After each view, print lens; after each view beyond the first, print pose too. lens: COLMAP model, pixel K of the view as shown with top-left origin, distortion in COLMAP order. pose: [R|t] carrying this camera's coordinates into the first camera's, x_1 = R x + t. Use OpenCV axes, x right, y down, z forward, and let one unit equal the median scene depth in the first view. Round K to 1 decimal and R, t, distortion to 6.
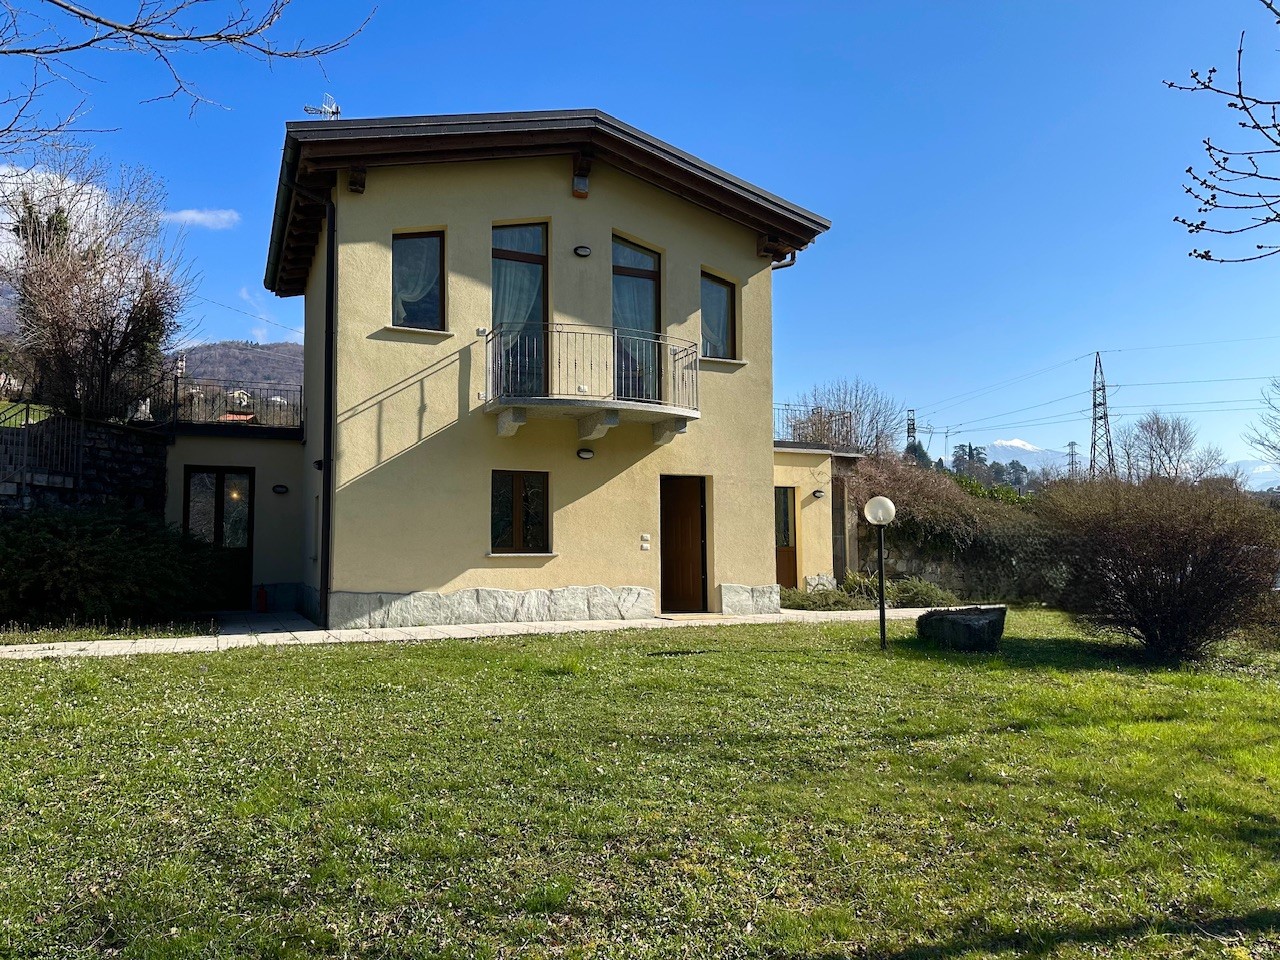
lens RADIAL K [[879.3, 0, 633.8], [0, 879.3, 496.8], [0, 0, 1]] dist [0.152273, -0.264126]
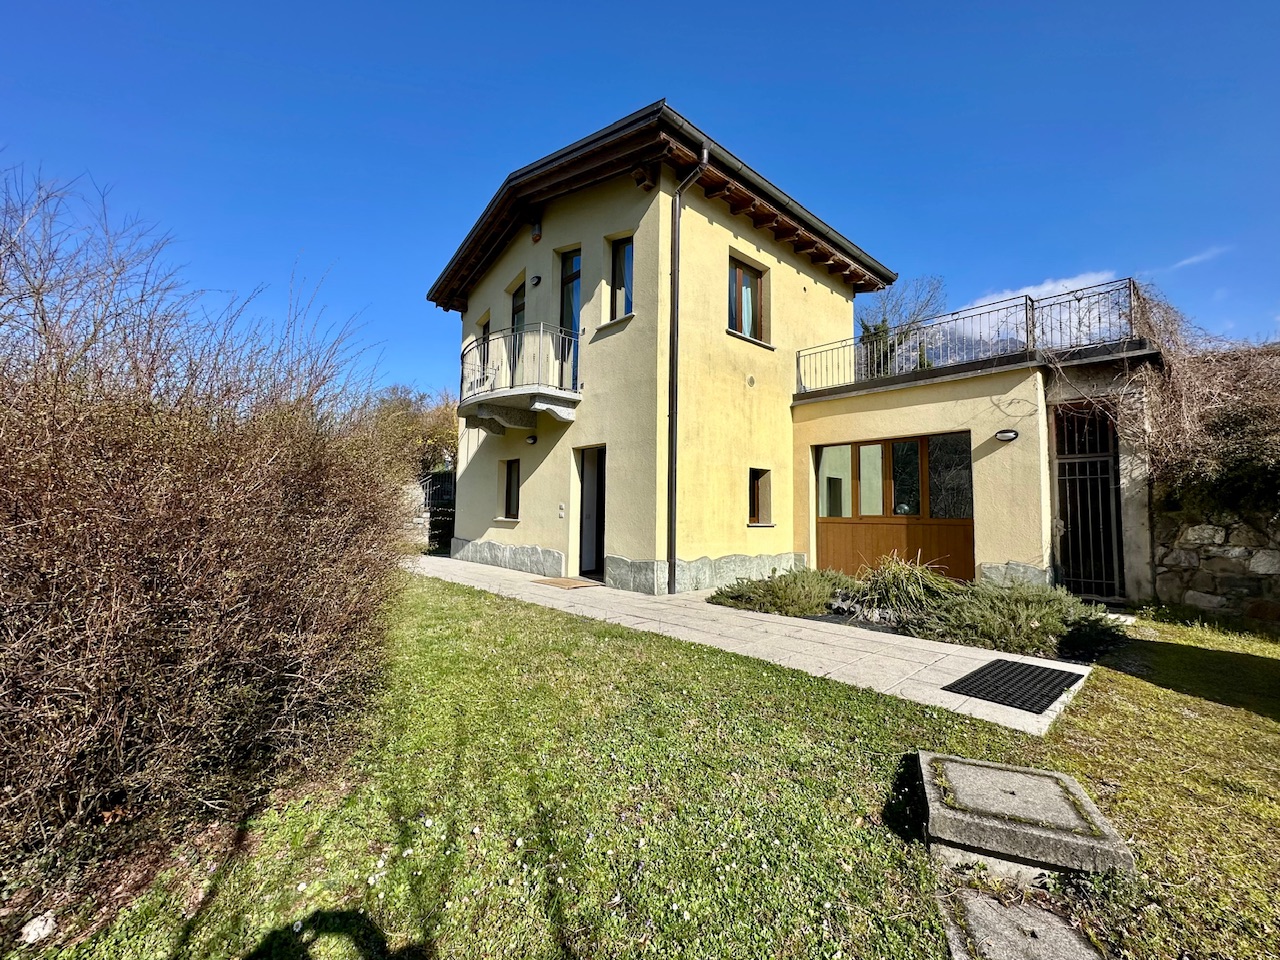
lens RADIAL K [[515.0, 0, 643.2], [0, 515.0, 479.4], [0, 0, 1]] dist [-0.000471, -0.000016]
pose [[0.321999, -0.056627, -0.945045, 0.619380], [0.046669, 0.997945, -0.043896, 0.042497], [0.945589, -0.029970, 0.323981, 0.836065]]
